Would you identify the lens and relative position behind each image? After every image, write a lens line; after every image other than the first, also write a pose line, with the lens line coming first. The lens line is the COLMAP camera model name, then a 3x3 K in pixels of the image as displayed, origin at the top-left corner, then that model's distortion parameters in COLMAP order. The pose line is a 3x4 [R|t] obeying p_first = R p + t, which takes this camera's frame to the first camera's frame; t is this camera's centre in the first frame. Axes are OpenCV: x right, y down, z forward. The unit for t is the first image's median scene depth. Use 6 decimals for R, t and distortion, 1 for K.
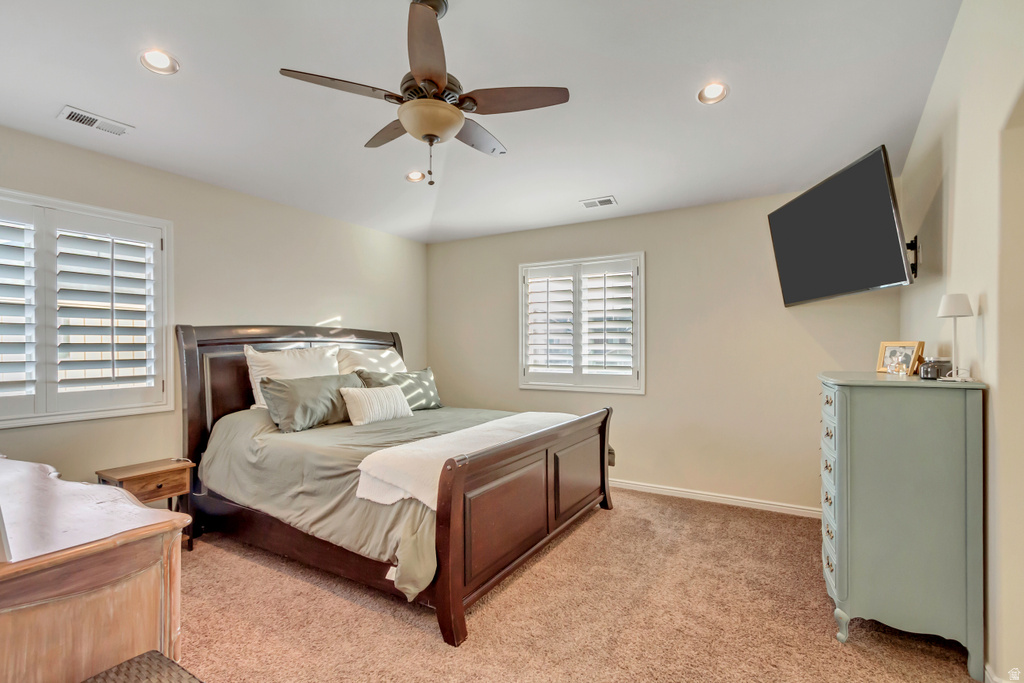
lens RADIAL K [[469.1, 0, 515.6], [0, 469.1, 348.8], [0, 0, 1]] dist [0.005172, 0.001031]
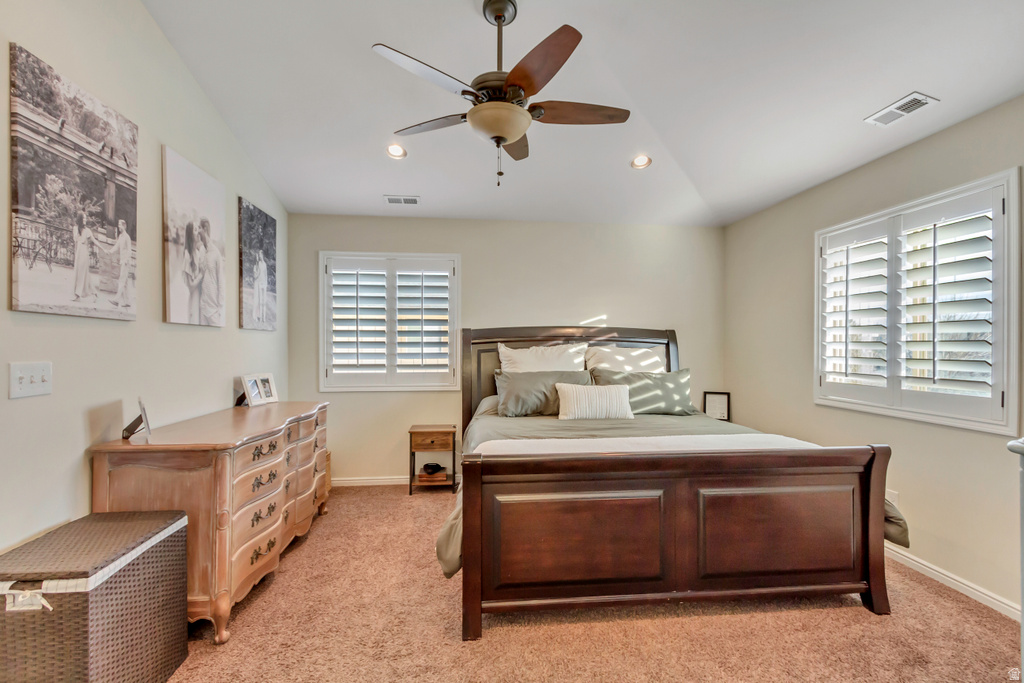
lens RADIAL K [[469.1, 0, 514.9], [0, 469.1, 345.0], [0, 0, 1]] dist [0.005172, 0.001031]
pose [[0.603126, 0.004480, -0.797634, 0.387688], [-0.006560, 0.999978, 0.000656, -0.003630], [0.797619, 0.004836, 0.603142, 0.243472]]
